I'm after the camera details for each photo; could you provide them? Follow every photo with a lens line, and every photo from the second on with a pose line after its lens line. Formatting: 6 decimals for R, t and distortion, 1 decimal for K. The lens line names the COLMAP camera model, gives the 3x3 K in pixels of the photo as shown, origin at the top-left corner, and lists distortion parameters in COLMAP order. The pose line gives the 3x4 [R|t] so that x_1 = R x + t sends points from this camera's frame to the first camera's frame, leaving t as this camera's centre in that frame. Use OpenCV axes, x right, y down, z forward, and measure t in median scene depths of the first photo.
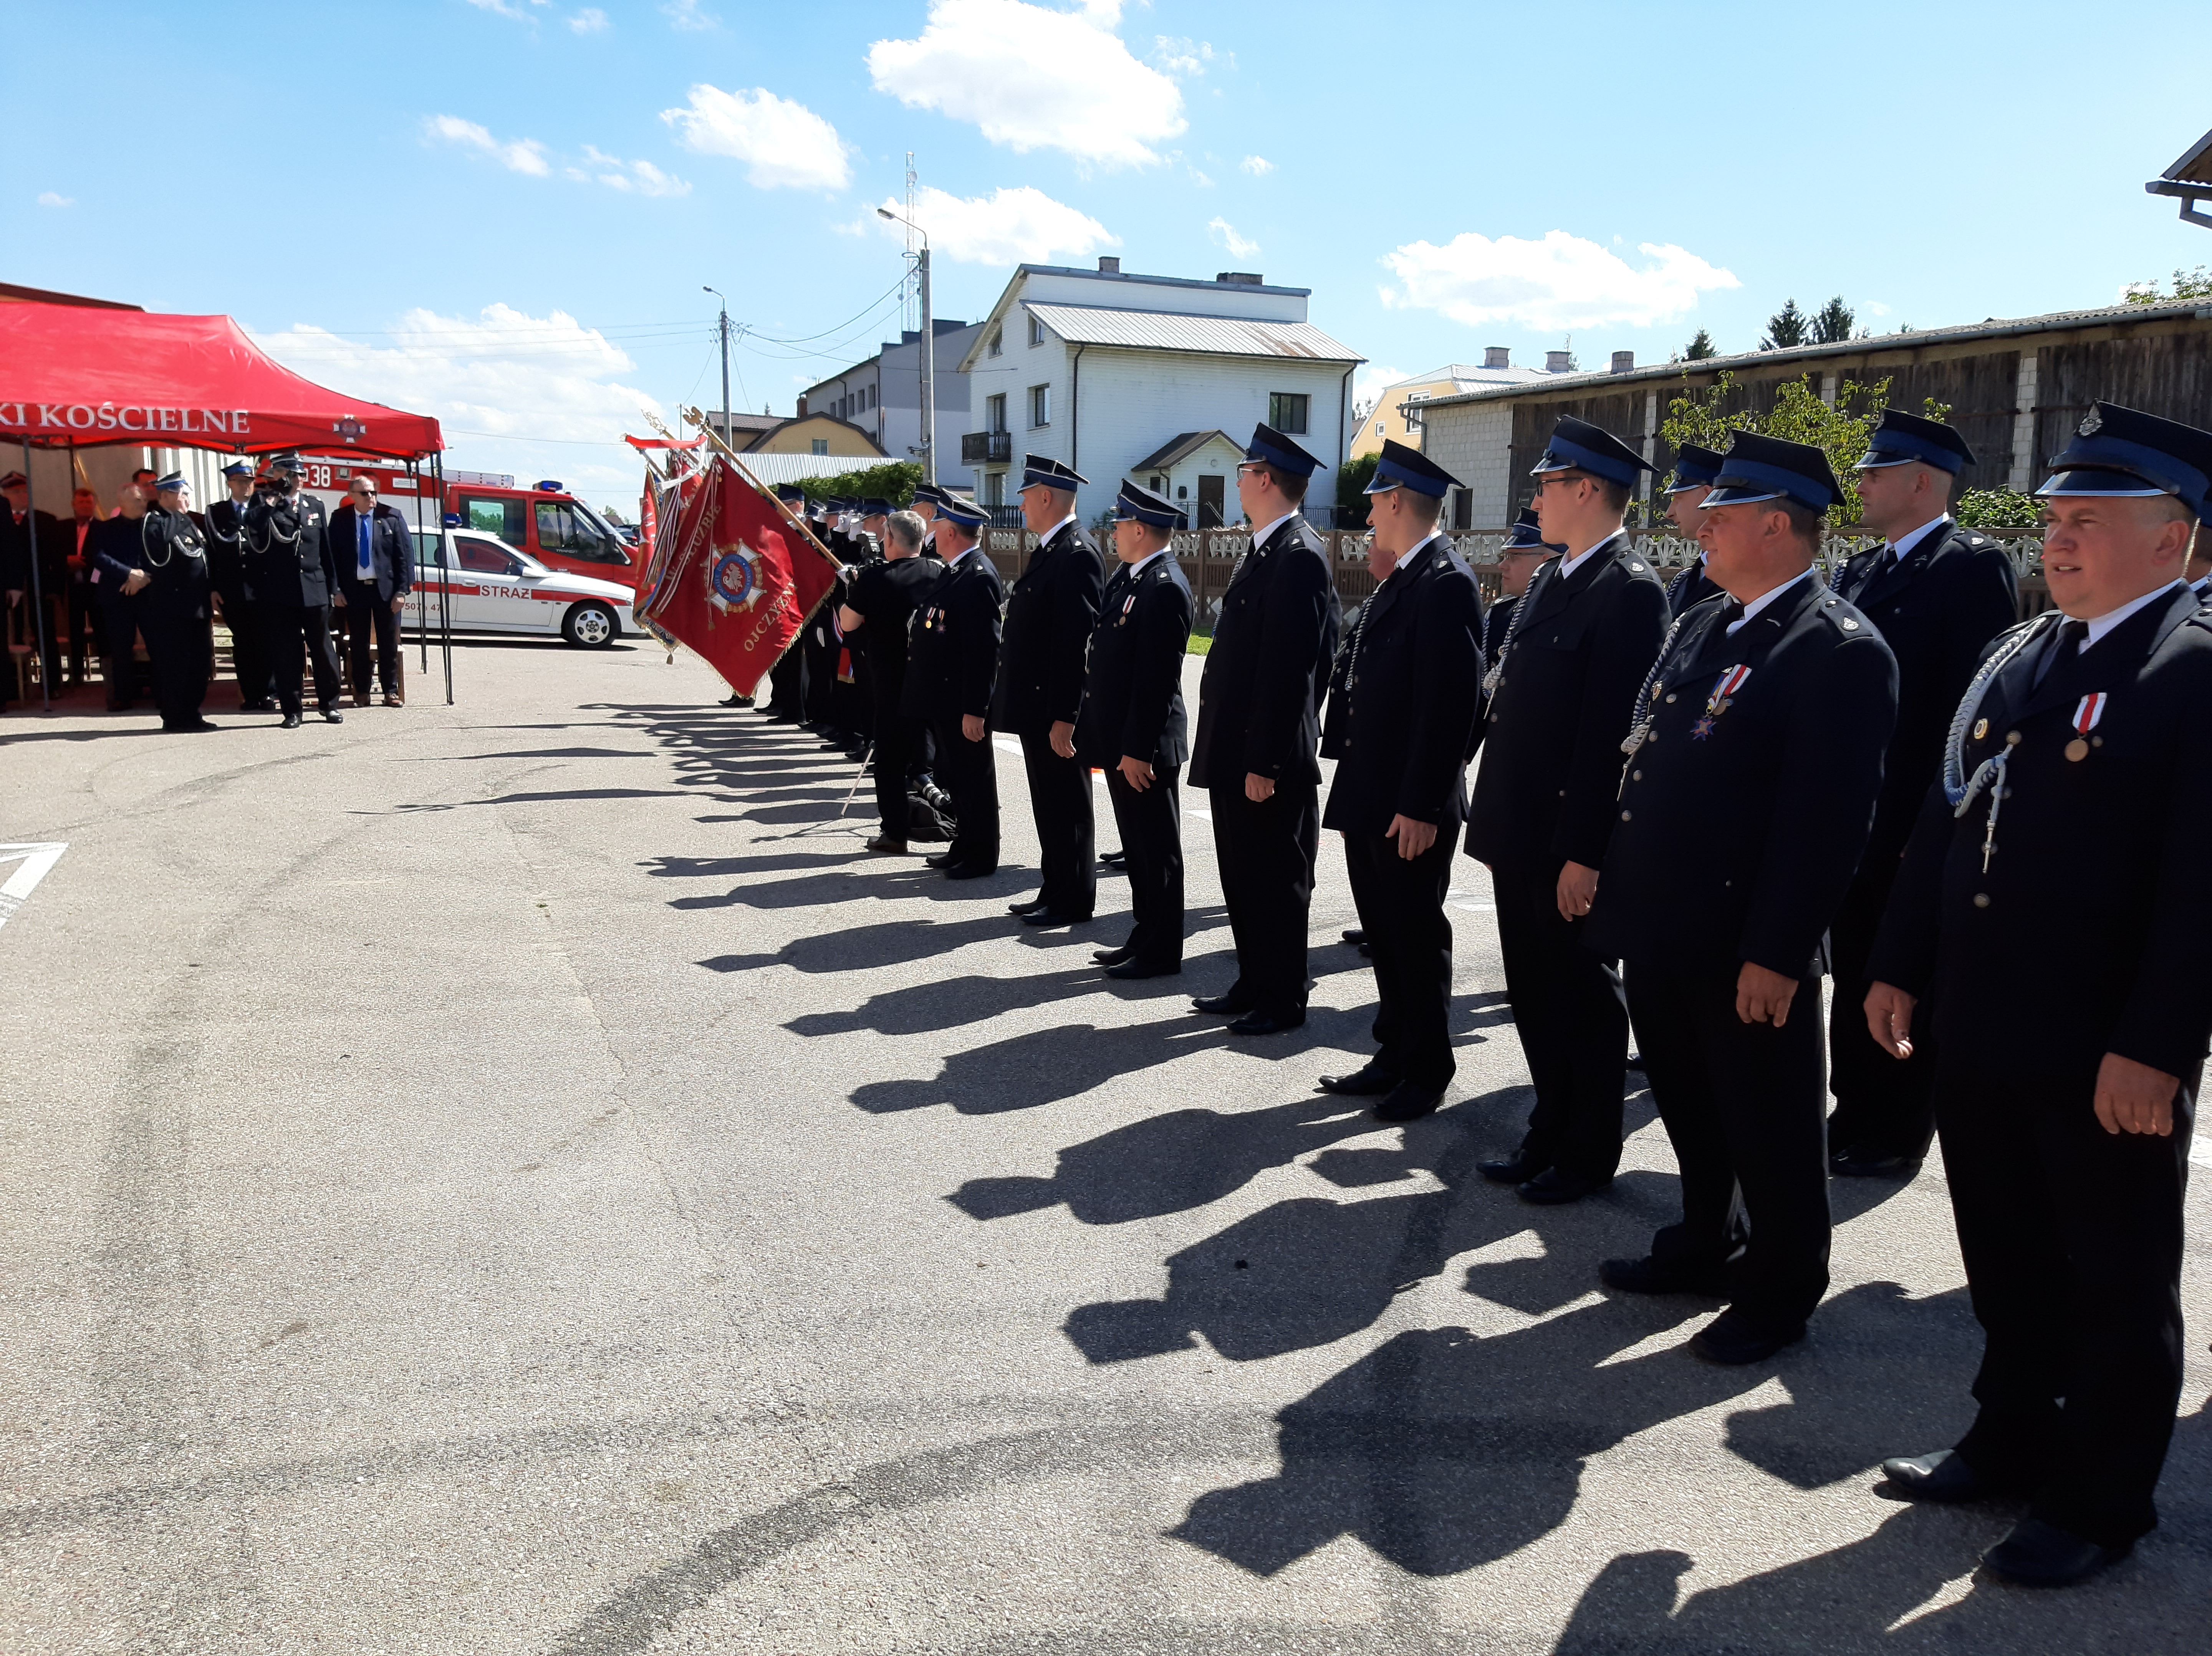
lens RADIAL K [[1751.8, 0, 1107.8], [0, 1751.8, 874.2], [0, 0, 1]] dist [0.017397, -0.078284]
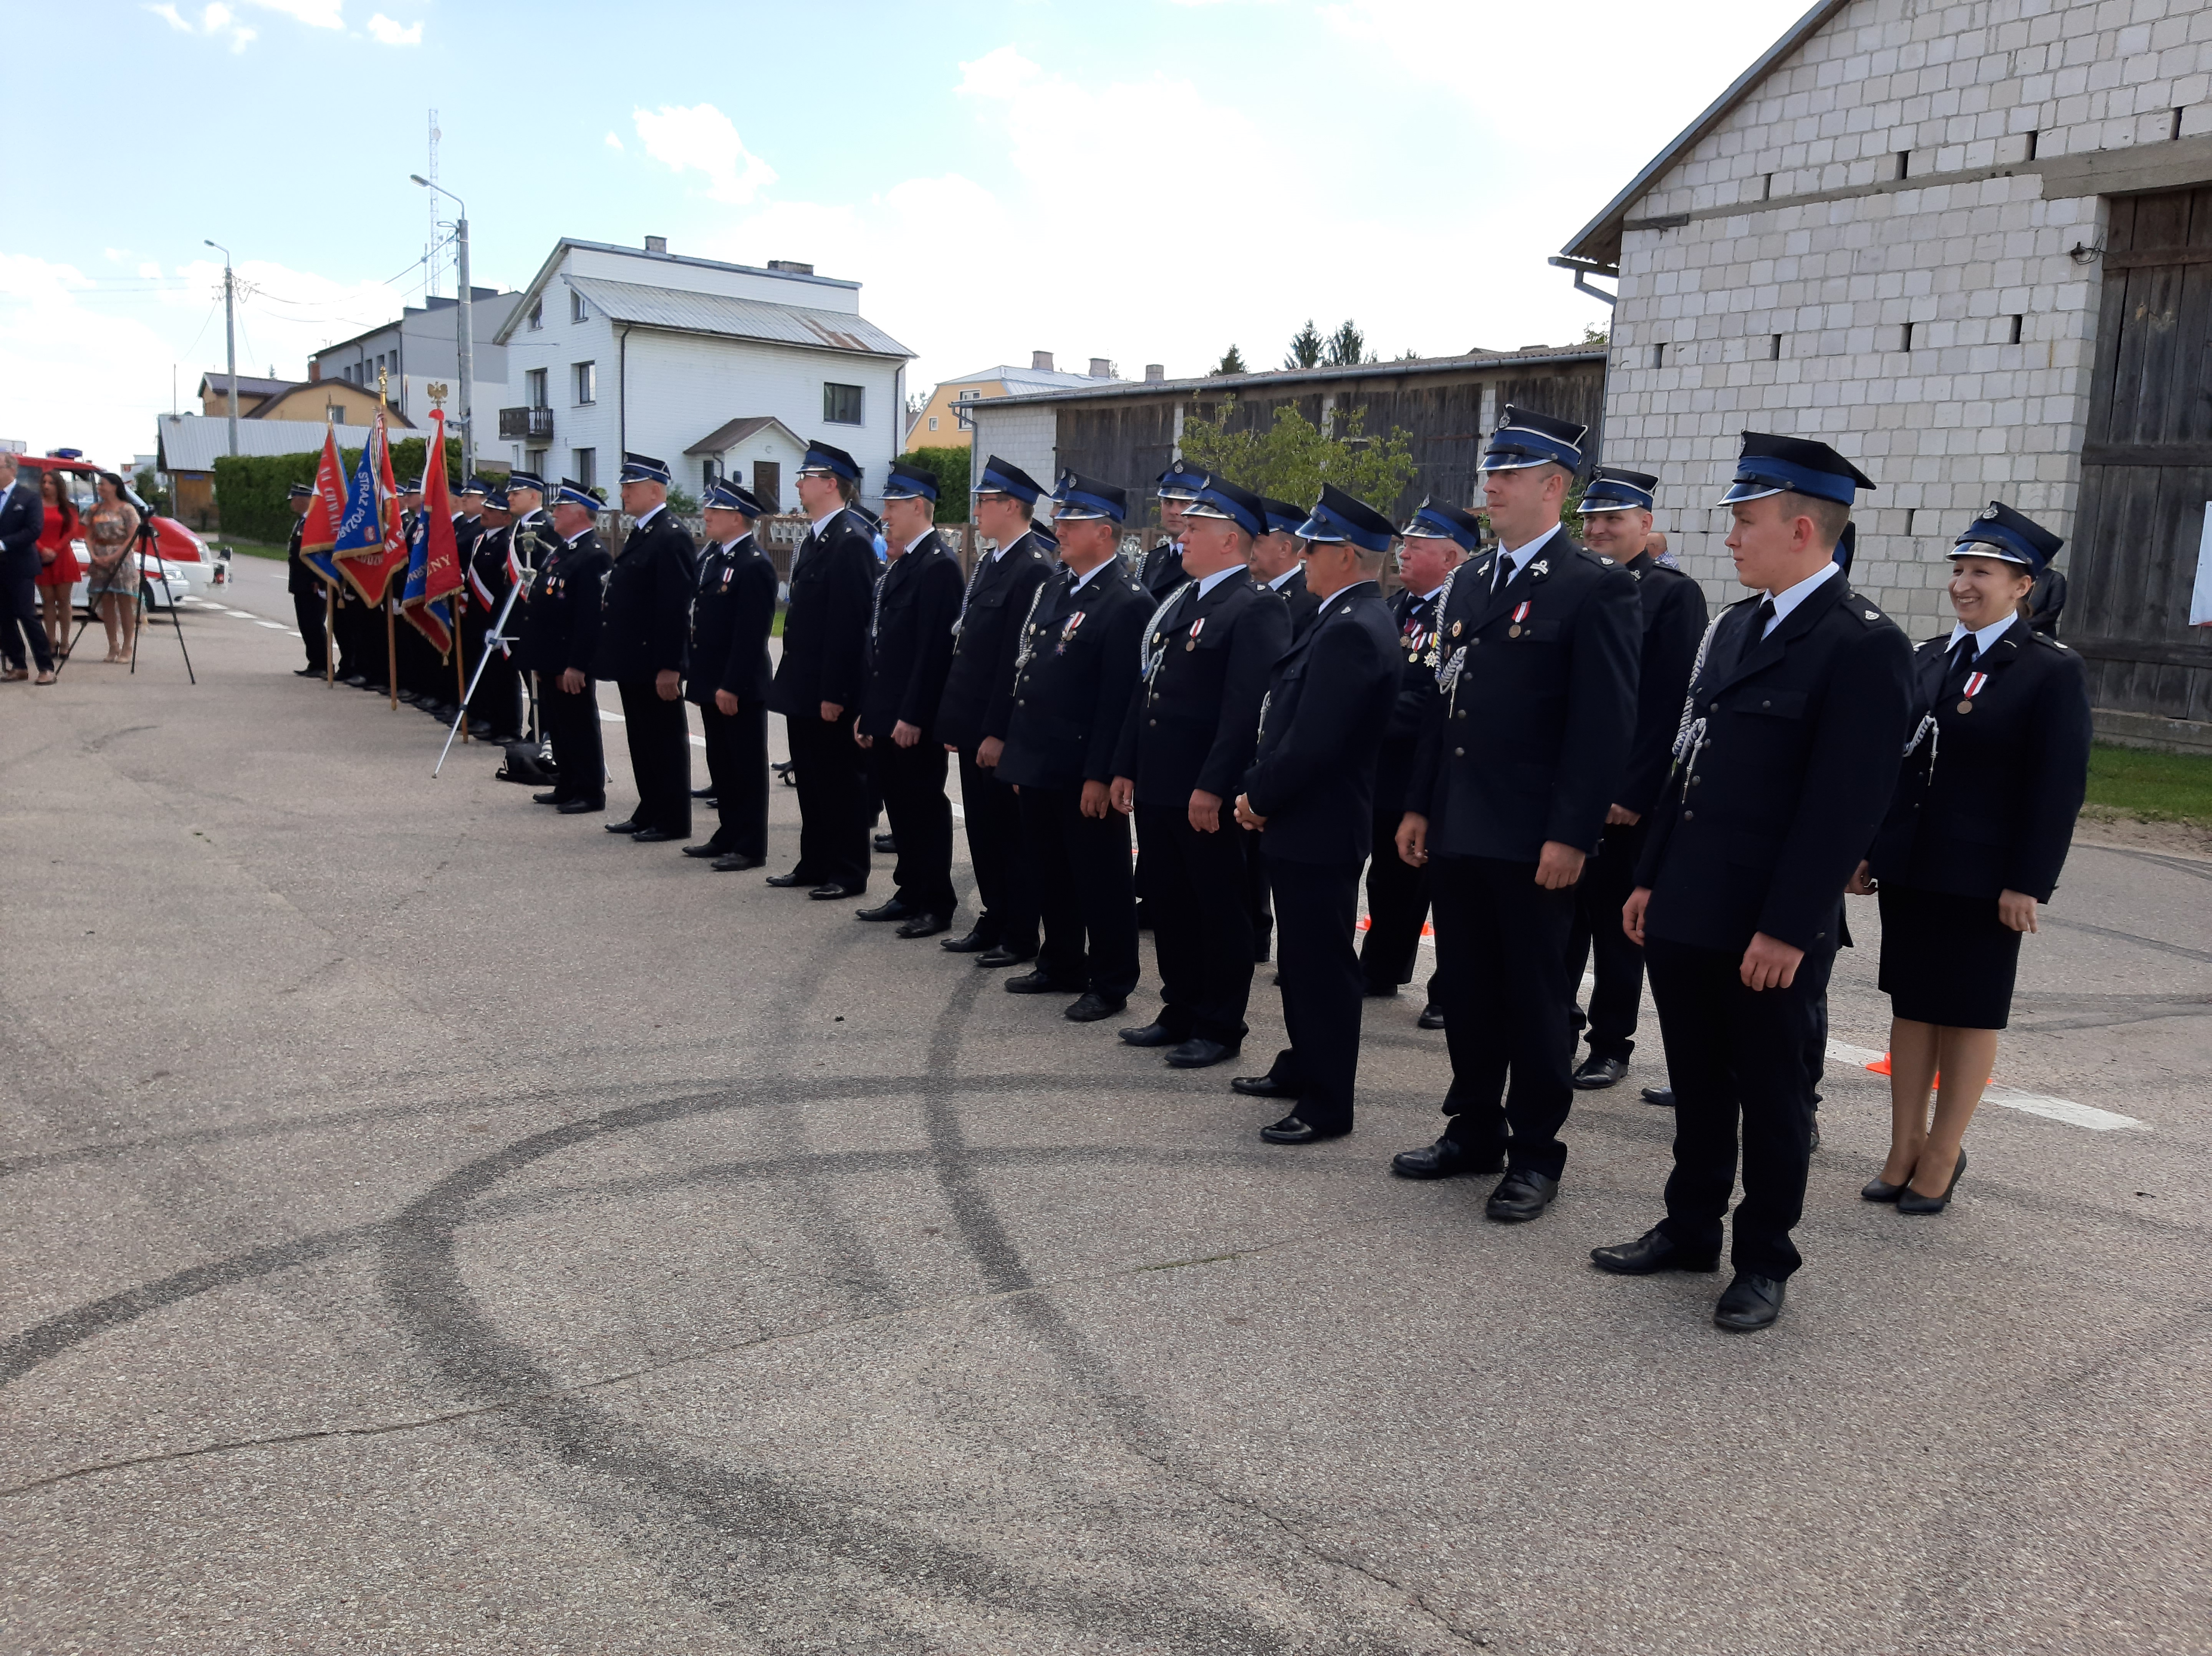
lens RADIAL K [[1751.8, 0, 1177.2], [0, 1751.8, 875.9], [0, 0, 1]] dist [0.017397, -0.078284]
pose [[0.959368, -0.025354, 0.281015, -0.005073], [0.023704, 0.999676, 0.009267, 0.007570], [-0.281159, -0.002229, 0.959659, -0.040466]]
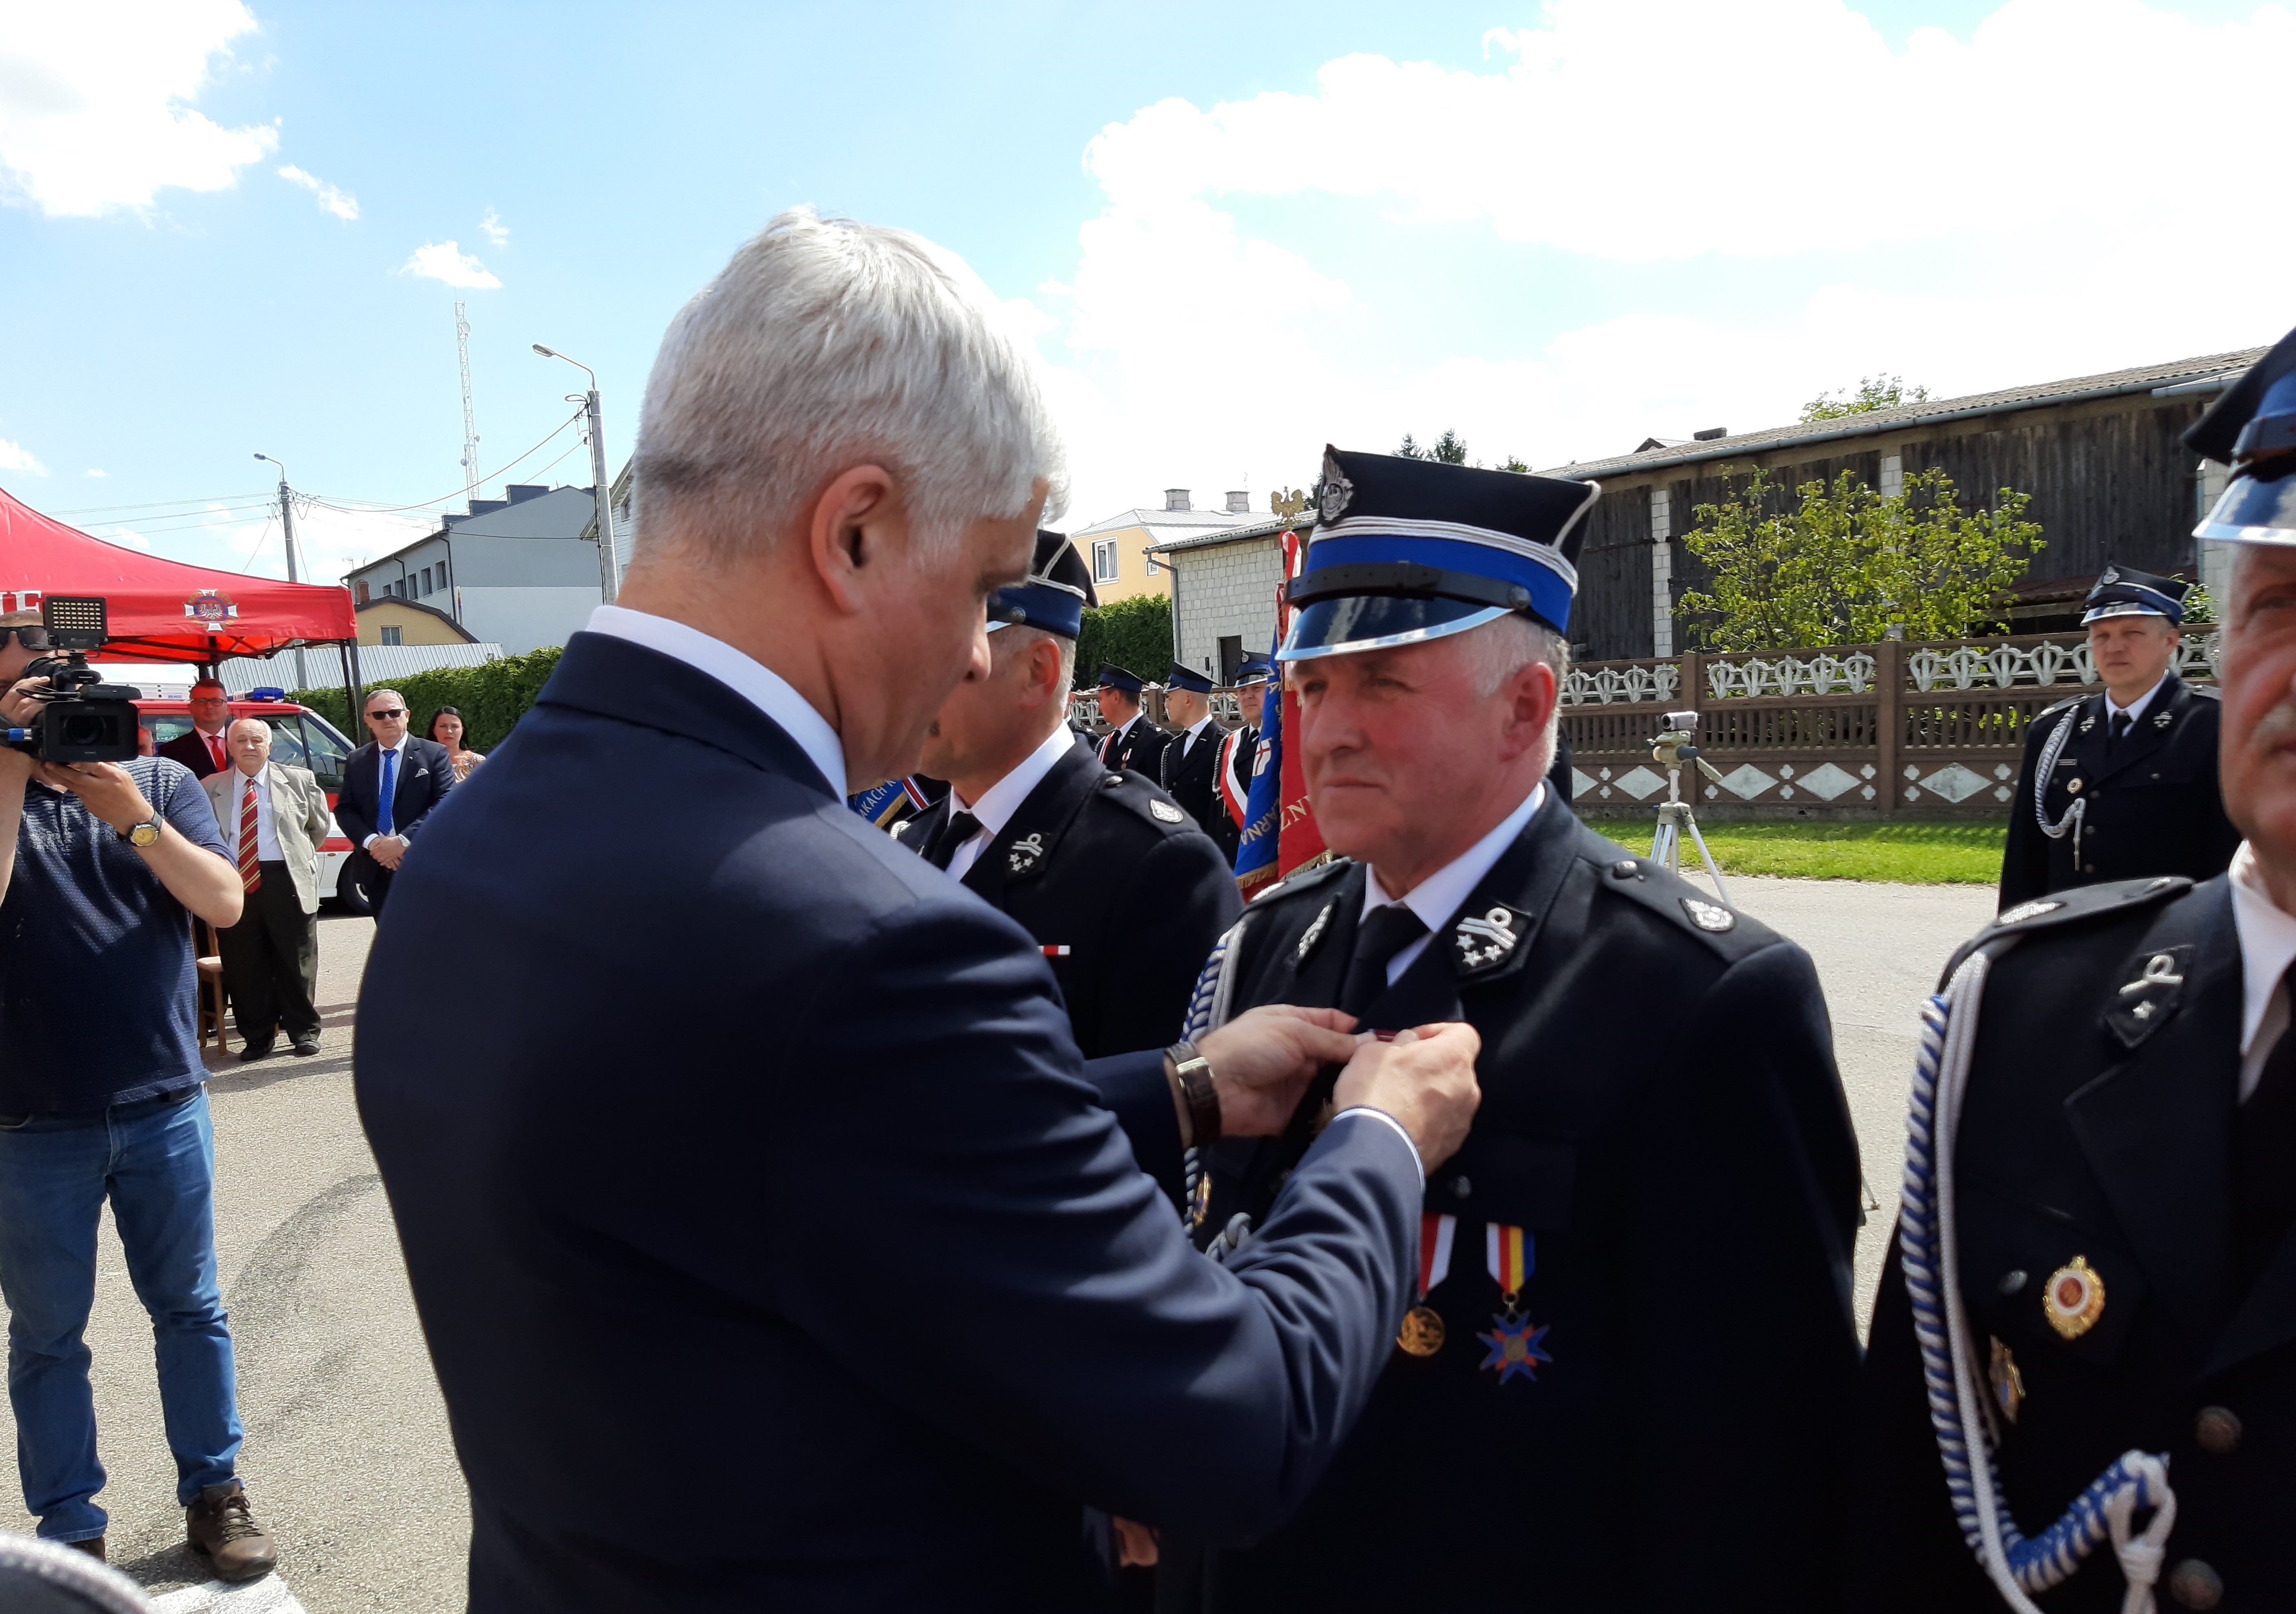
lens RADIAL K [[1864.3, 0, 1162.9], [0, 1864.3, 900.5], [0, 0, 1]] dist [0.016821, -0.034322]
pose [[0.963762, -0.093788, 0.249733, -0.081459], [0.114396, 0.991015, -0.069295, -0.020912], [-0.240990, 0.095352, 0.965832, 0.089498]]
